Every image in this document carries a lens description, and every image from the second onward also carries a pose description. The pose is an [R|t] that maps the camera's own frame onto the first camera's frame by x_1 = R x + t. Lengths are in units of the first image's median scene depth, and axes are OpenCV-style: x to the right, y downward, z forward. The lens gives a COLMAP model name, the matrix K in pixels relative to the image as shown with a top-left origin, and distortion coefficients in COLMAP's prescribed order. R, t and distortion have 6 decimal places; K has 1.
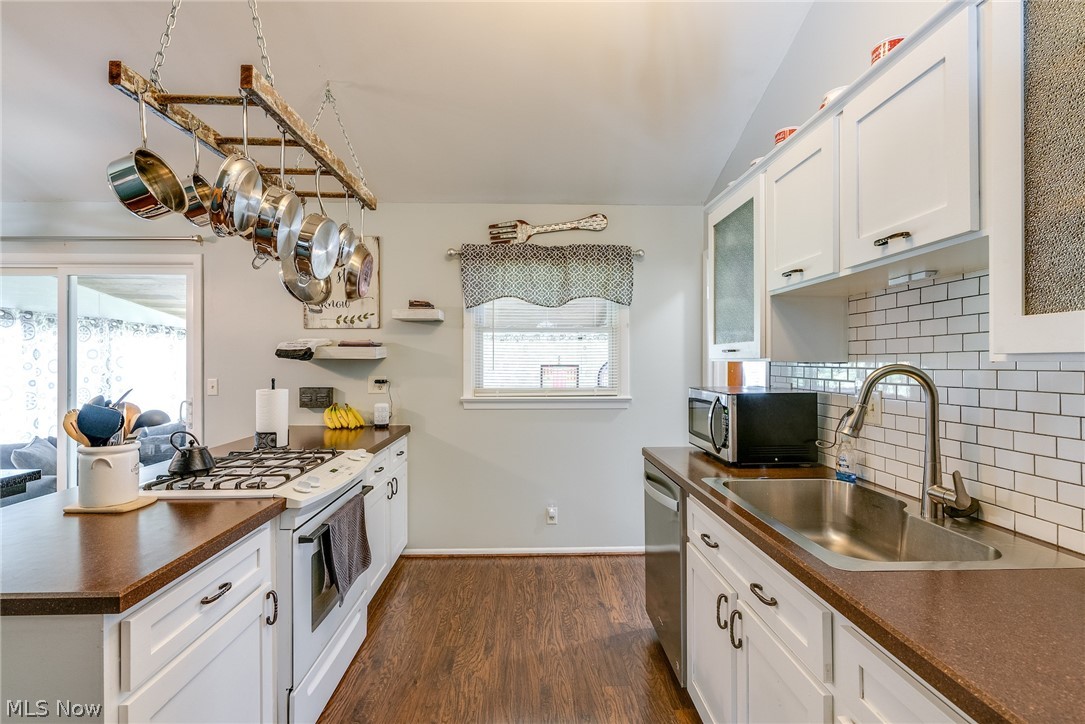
lens RADIAL K [[491.5, 0, 546.3], [0, 491.5, 366.2], [0, 0, 1]] dist [-0.009334, 0.002573]
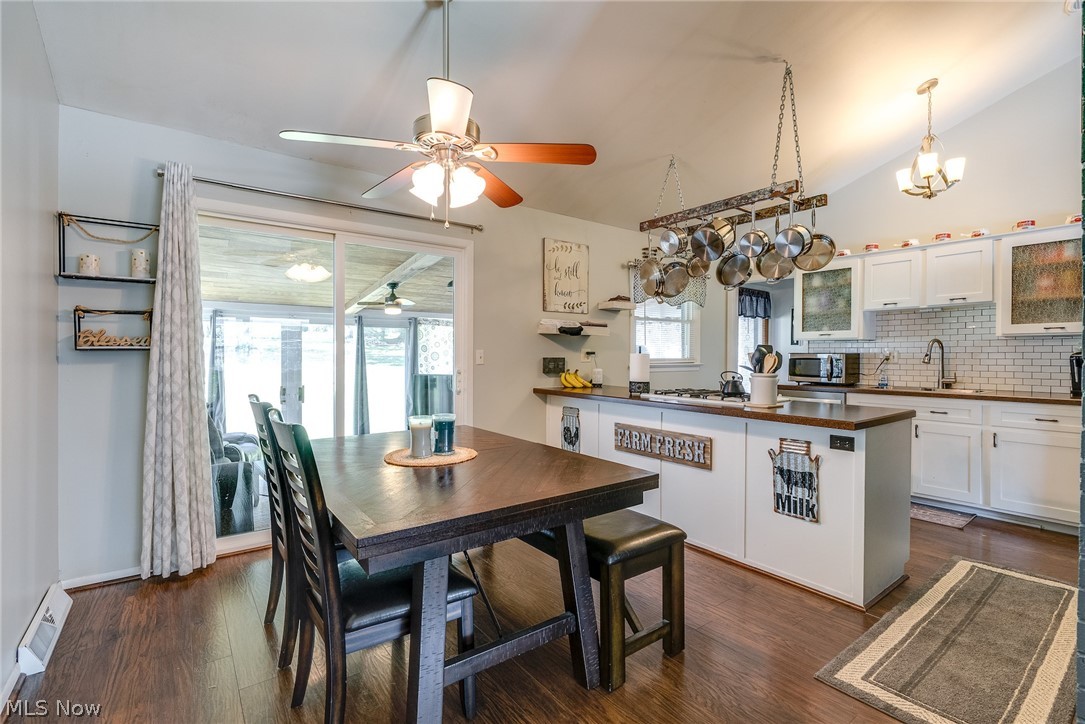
lens RADIAL K [[491.5, 0, 576.8], [0, 491.5, 363.1], [0, 0, 1]] dist [-0.009334, 0.002573]
pose [[0.806693, -0.009738, 0.590890, -1.171864], [0.006219, 0.999949, 0.007989, 0.047759], [-0.590938, -0.002770, 0.806712, -0.073991]]
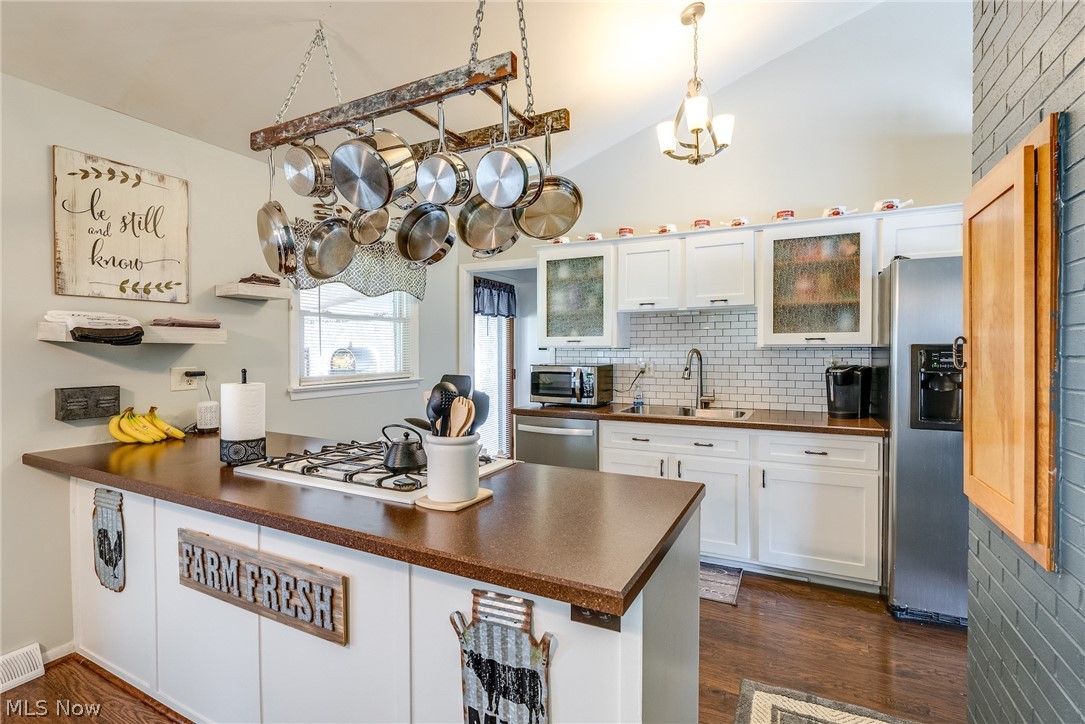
lens RADIAL K [[491.5, 0, 544.2], [0, 491.5, 357.3], [0, 0, 1]] dist [-0.009334, 0.002573]
pose [[0.515445, -0.013714, 0.856813, -0.705903], [0.010051, 0.999900, 0.009957, 0.003336], [-0.856864, 0.003479, 0.515531, 0.146948]]
